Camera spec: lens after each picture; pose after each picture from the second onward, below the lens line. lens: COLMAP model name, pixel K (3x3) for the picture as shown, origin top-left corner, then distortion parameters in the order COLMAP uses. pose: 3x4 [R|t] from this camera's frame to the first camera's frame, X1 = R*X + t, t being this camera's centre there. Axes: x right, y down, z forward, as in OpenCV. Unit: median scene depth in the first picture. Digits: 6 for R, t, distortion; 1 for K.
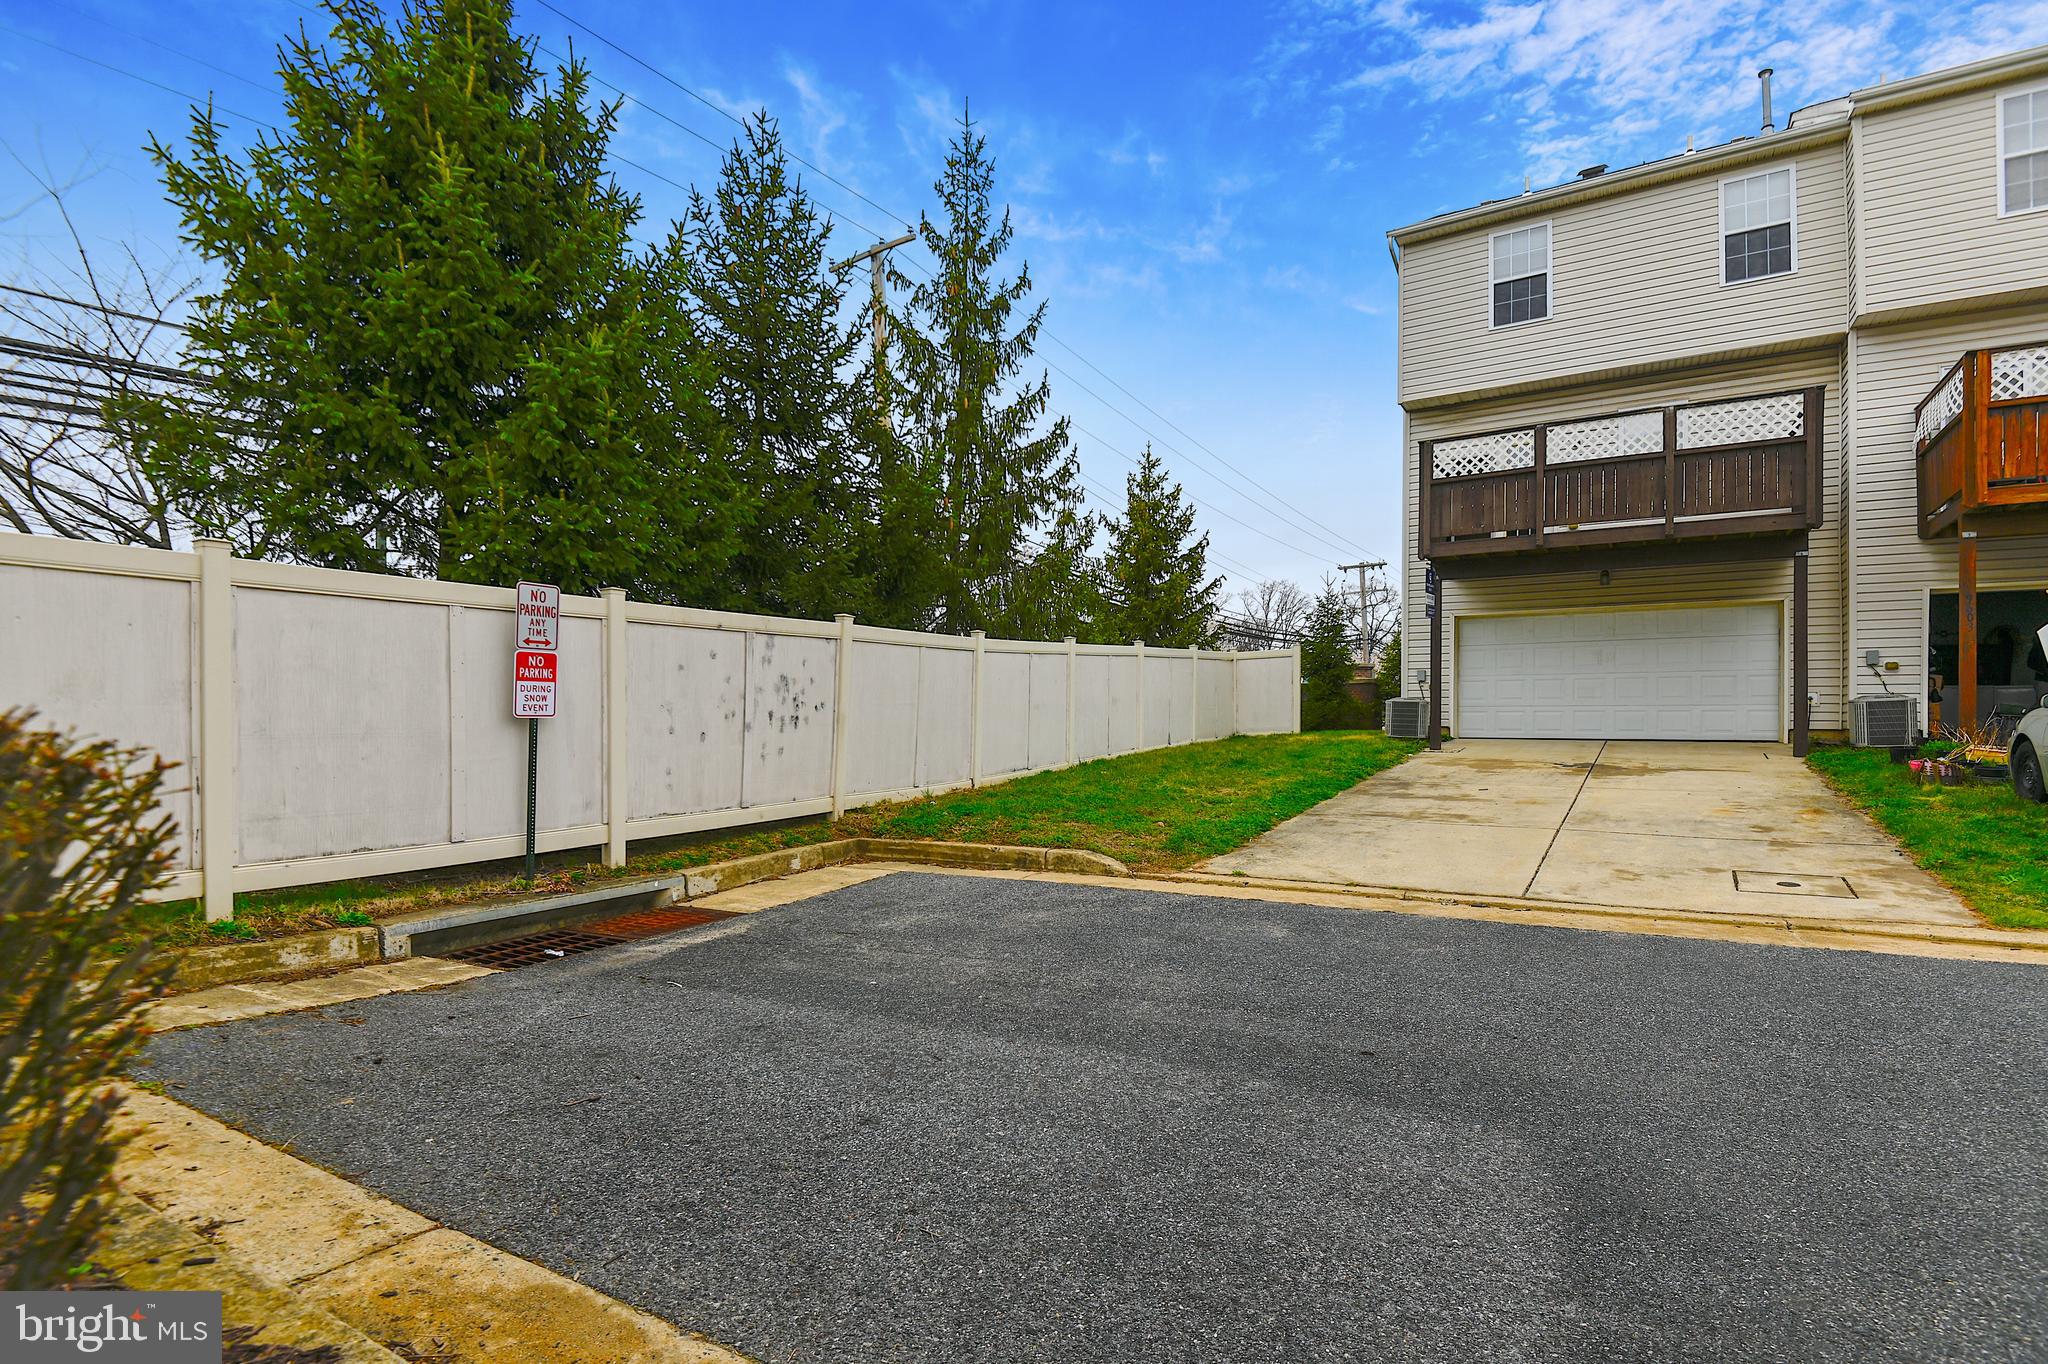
lens RADIAL K [[968.3, 0, 1034.9], [0, 968.3, 702.1], [0, 0, 1]] dist [-0.008344, -0.005865]
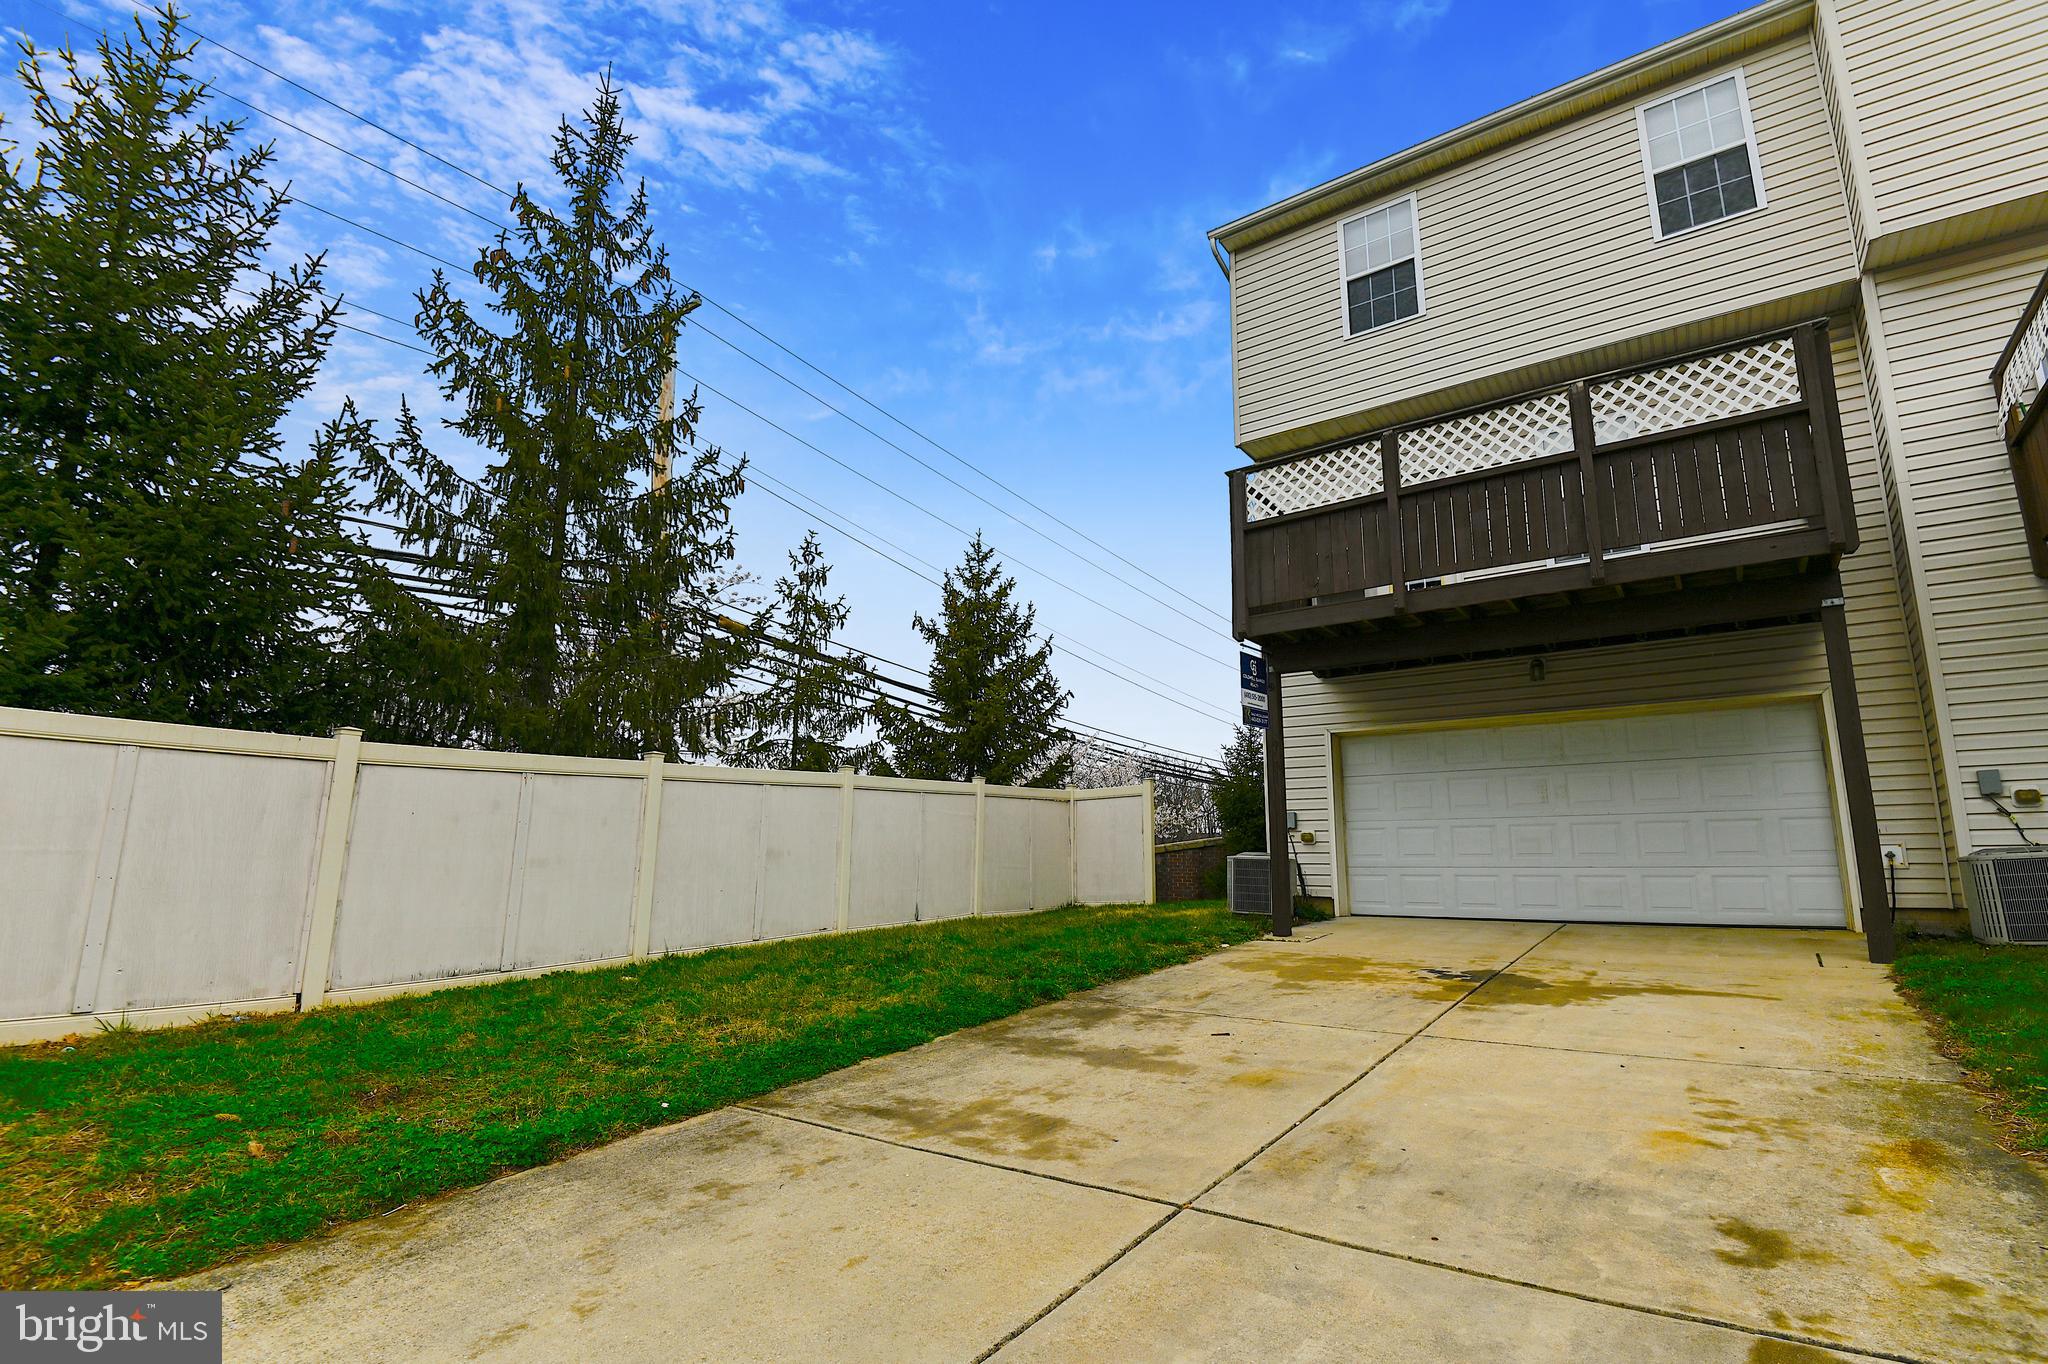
lens RADIAL K [[968.3, 0, 1007.0], [0, 968.3, 673.6], [0, 0, 1]] dist [-0.008344, -0.005865]
pose [[0.997587, -0.006996, -0.069075, 0.307801], [-0.006052, 0.982359, -0.186905, -0.000294], [0.069164, 0.186872, 0.979946, 0.365706]]
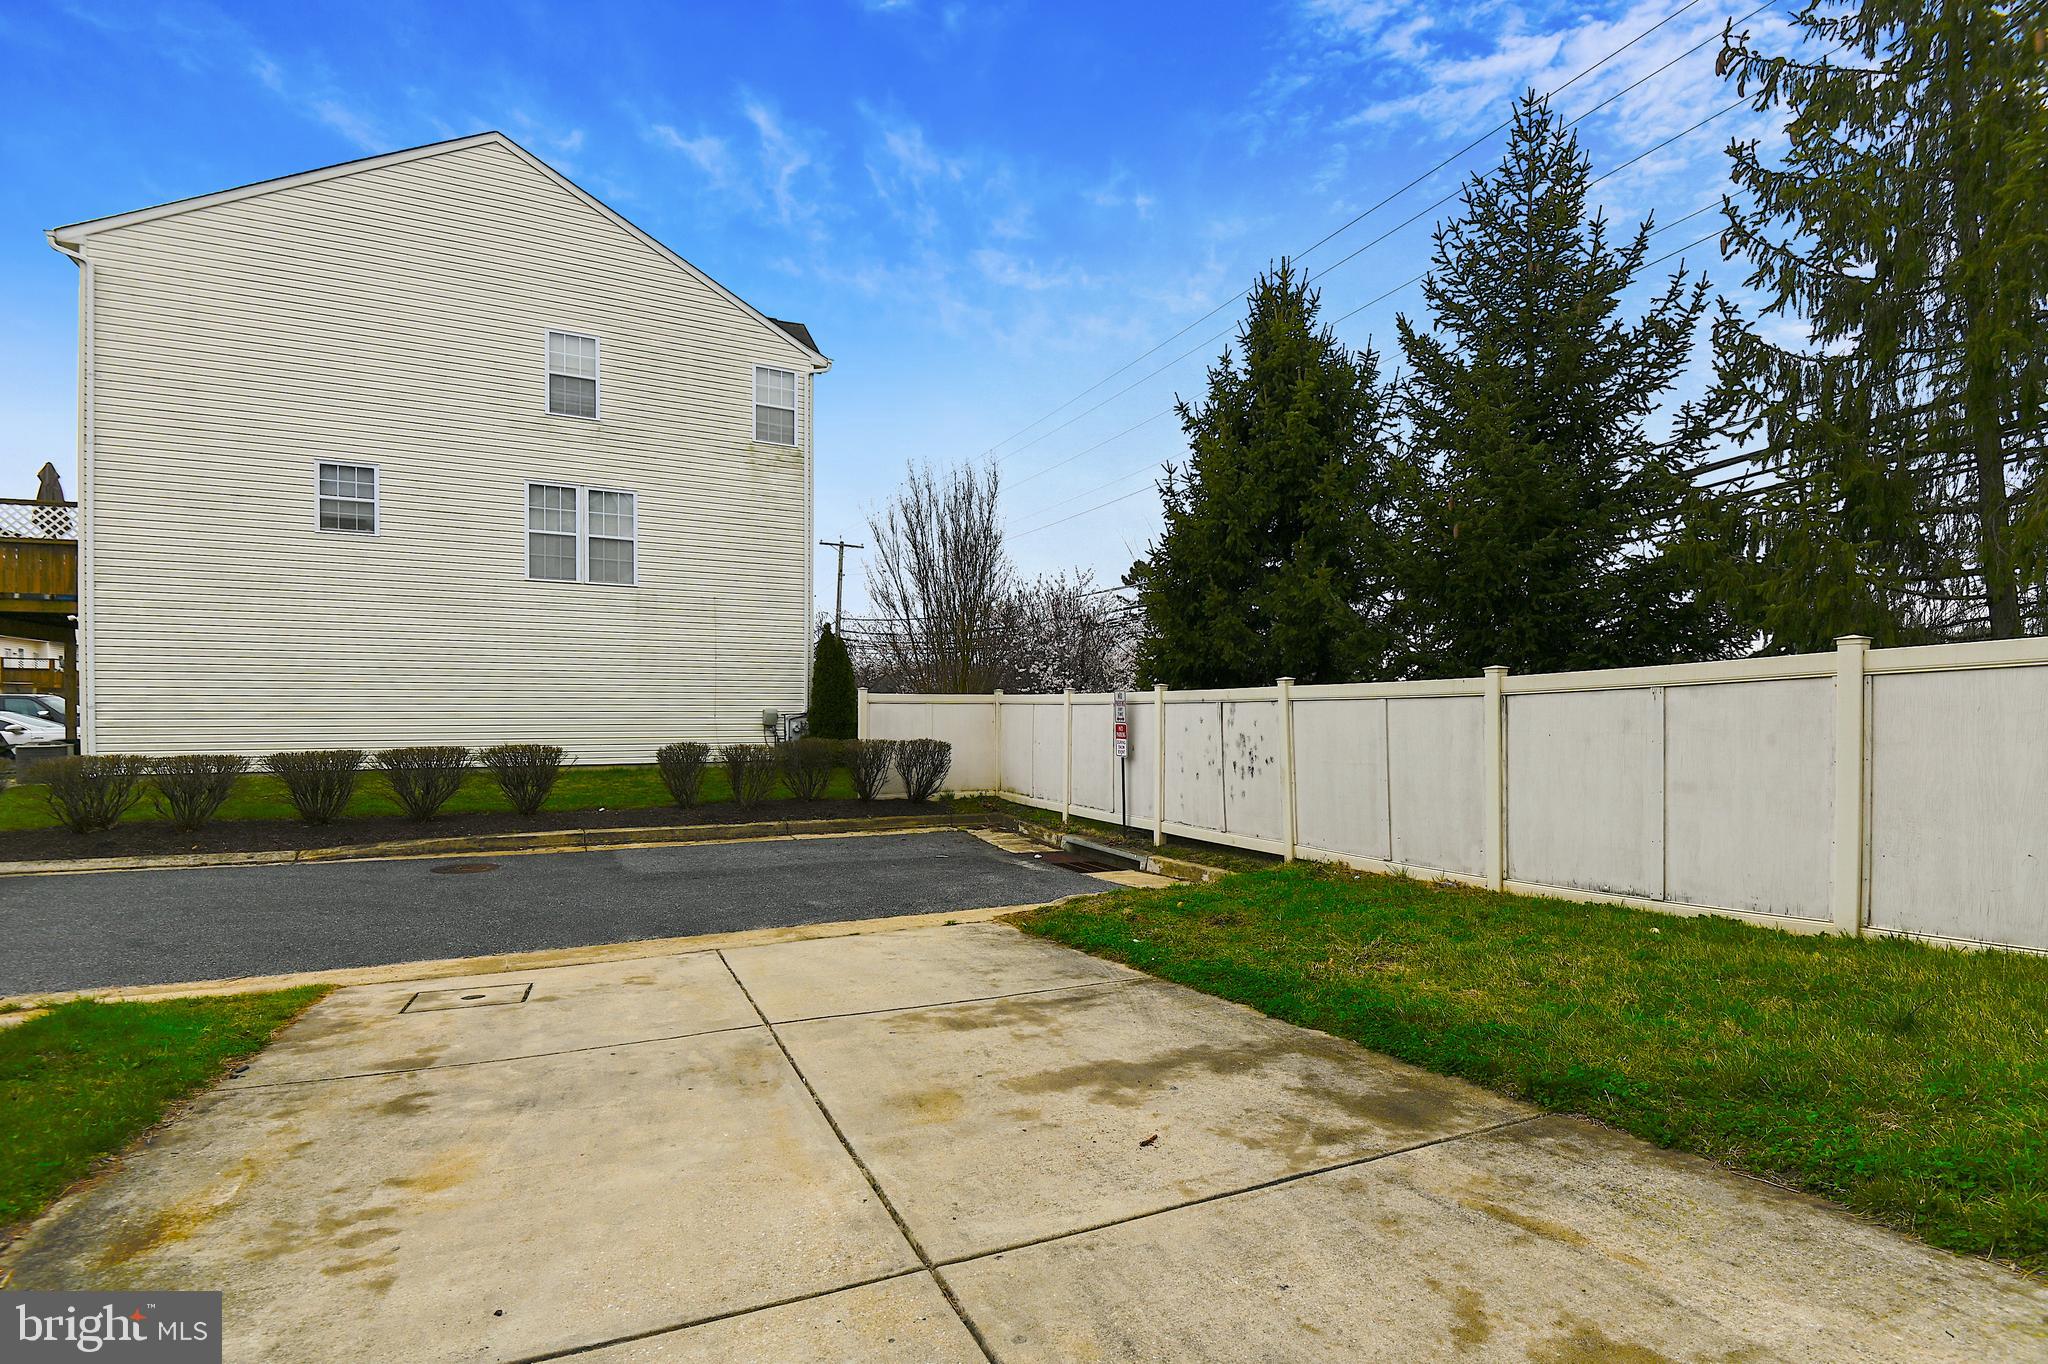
lens RADIAL K [[968.3, 0, 1030.1], [0, 968.3, 699.1], [0, 0, 1]] dist [-0.008344, -0.005865]
pose [[-0.541391, -0.009056, -0.840722, 0.582751], [0.006098, 0.999873, -0.014697, -0.034372], [0.840749, -0.013083, -0.541268, 0.892588]]
